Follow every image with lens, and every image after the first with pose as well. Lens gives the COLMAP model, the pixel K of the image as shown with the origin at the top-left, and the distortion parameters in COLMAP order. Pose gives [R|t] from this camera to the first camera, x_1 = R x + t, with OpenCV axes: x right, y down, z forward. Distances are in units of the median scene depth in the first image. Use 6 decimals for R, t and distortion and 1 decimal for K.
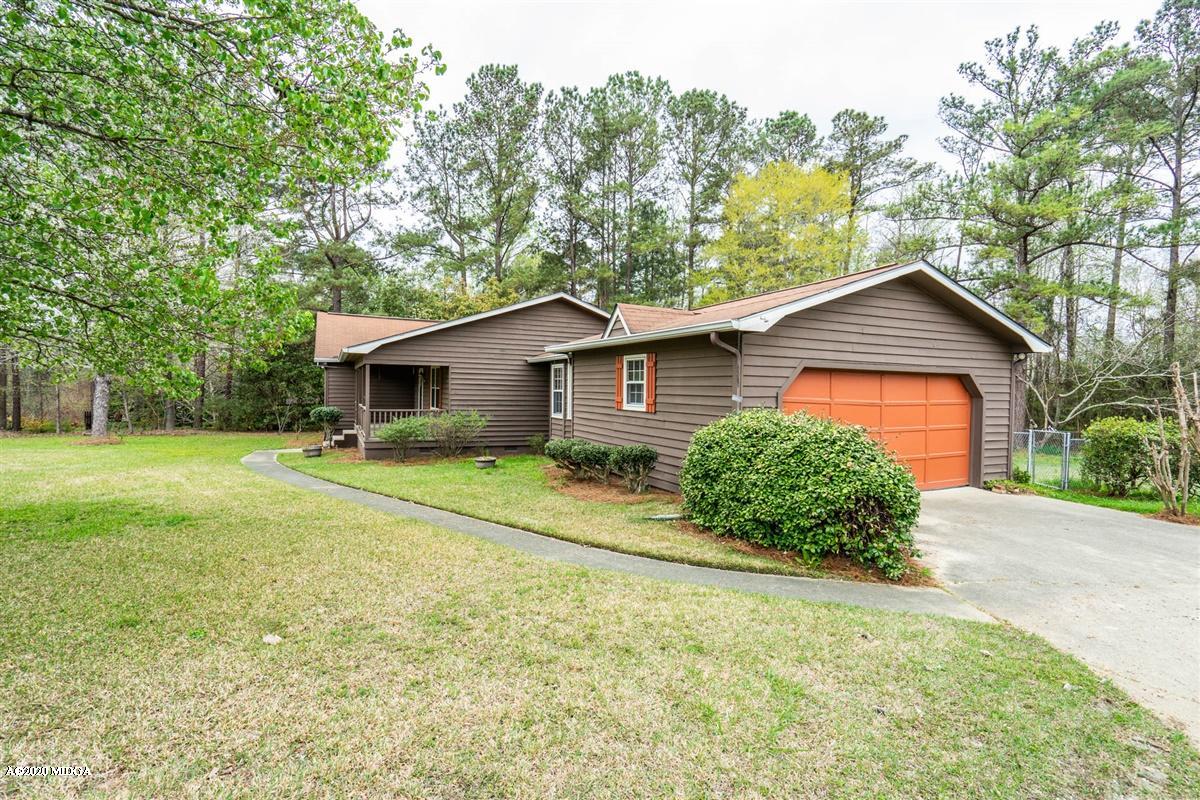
lens RADIAL K [[563.1, 0, 596.3], [0, 563.1, 399.5], [0, 0, 1]] dist [-0.000066, -0.000024]
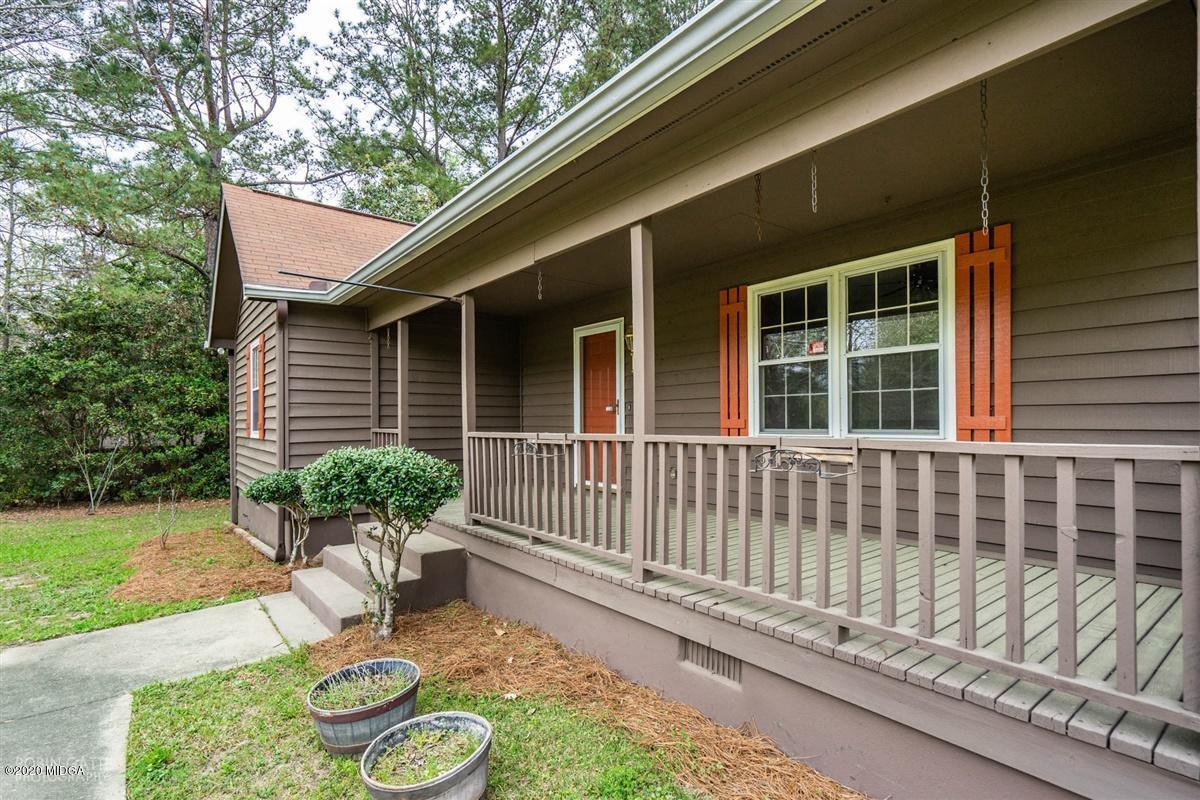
lens RADIAL K [[582.1, 0, 610.1], [0, 582.1, 422.3], [0, 0, 1]] dist [0.000706, 0.000094]
pose [[0.974469, -0.026565, 0.222943, -0.239778], [0.029970, 0.999480, -0.011901, 0.004932], [-0.222511, 0.018278, 0.974759, 0.415327]]
